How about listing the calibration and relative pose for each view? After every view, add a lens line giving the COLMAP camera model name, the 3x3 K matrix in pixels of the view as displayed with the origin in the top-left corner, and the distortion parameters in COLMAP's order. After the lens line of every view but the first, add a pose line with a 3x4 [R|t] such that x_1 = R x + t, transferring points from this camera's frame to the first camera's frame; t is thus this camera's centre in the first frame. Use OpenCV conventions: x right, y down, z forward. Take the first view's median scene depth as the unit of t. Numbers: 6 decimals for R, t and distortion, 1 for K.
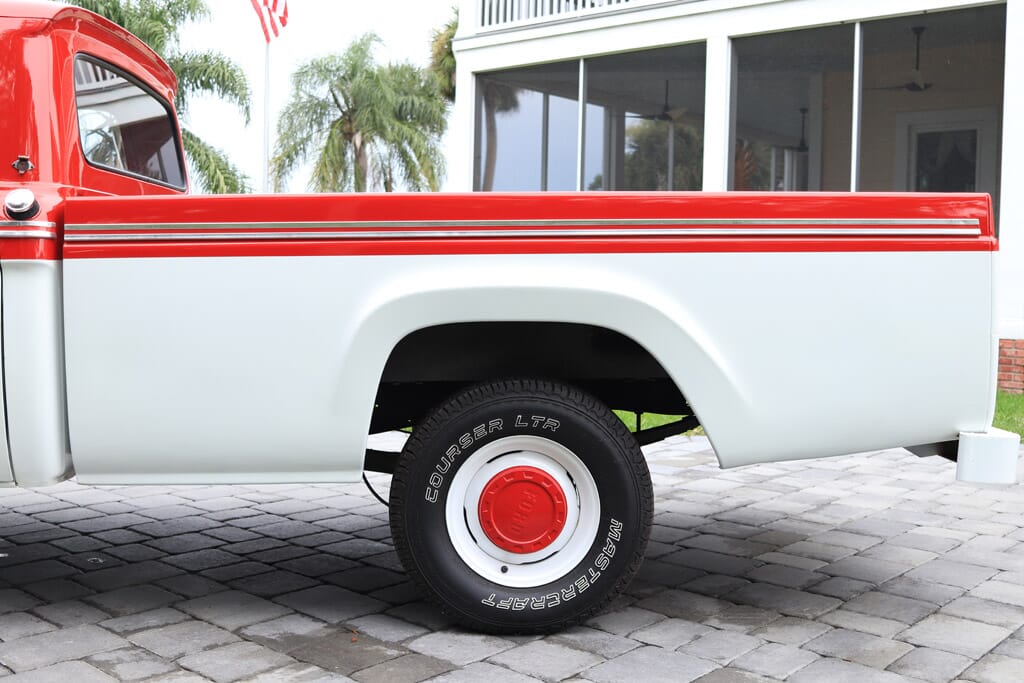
lens RADIAL K [[1162.5, 0, 512.0], [0, 1162.5, 341.5], [0, 0, 1]] dist [-0.095647, 0.025391]
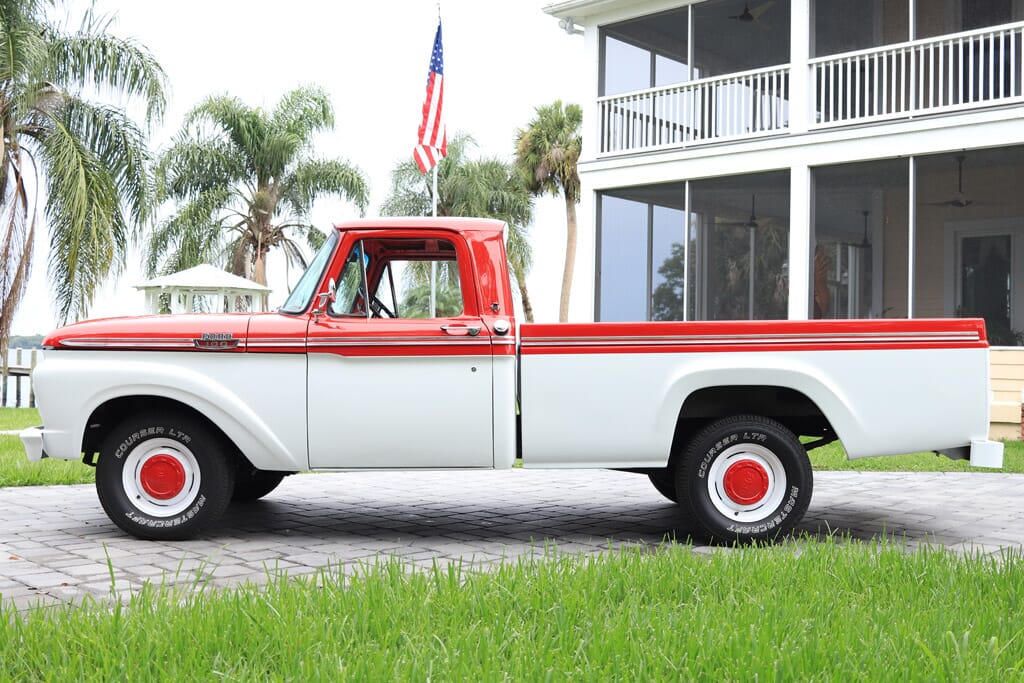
lens RADIAL K [[1126.4, 0, 528.9], [0, 1126.4, 338.8], [0, 0, 1]] dist [-0.101558, 0.056576]
pose [[0.999076, -0.004667, -0.042718, -0.065667], [0.001688, 0.997580, -0.069511, 0.008361], [0.042939, 0.069375, 0.996666, -0.217634]]
